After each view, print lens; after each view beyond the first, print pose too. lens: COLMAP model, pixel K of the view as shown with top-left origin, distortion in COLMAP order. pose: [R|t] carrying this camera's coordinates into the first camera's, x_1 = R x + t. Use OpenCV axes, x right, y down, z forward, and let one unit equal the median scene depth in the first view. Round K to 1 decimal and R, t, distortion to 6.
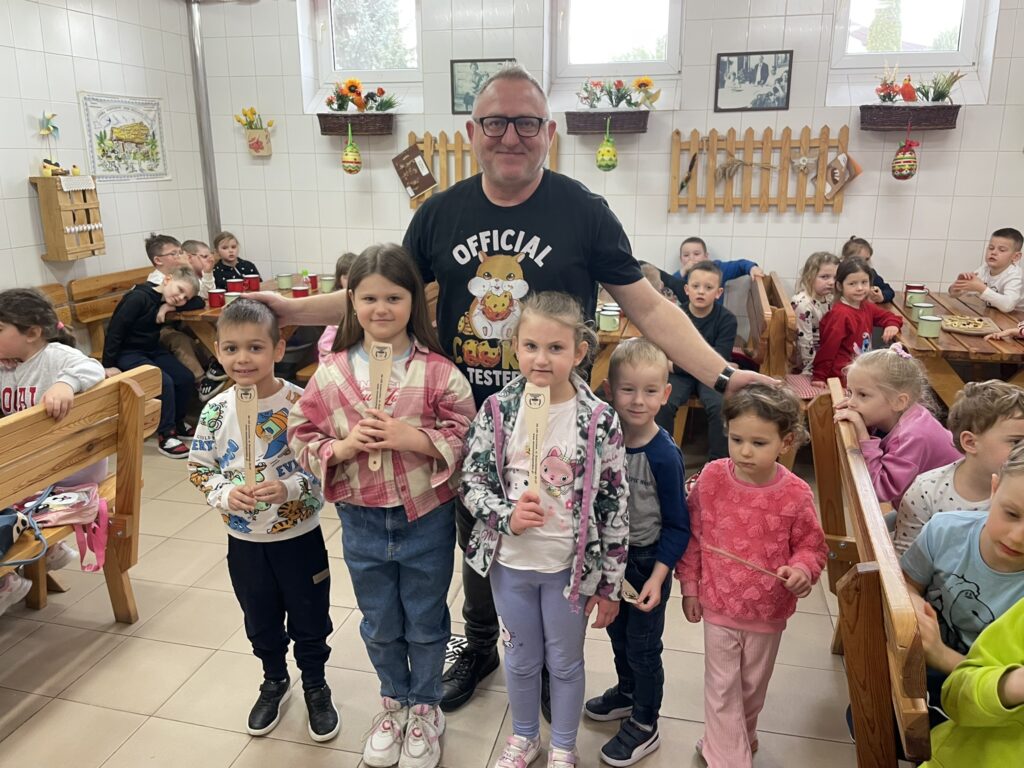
lens RADIAL K [[784.1, 0, 508.9], [0, 784.1, 385.0], [0, 0, 1]] dist [-0.006068, -0.038550]
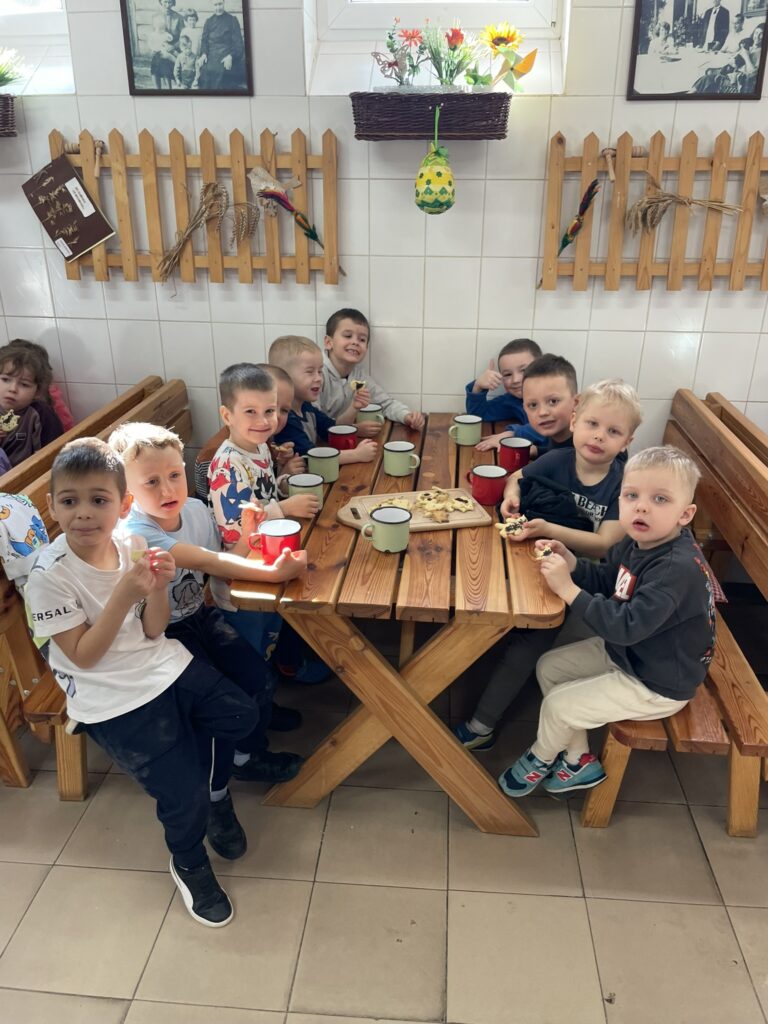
lens RADIAL K [[784.1, 0, 387.8], [0, 784.1, 511.1], [0, 0, 1]] dist [-0.006068, -0.038550]
pose [[0.989691, -0.047481, 0.135122, 0.014252], [0.029073, 0.990408, 0.135077, -0.146339], [-0.140239, -0.129756, 0.981578, 0.461014]]
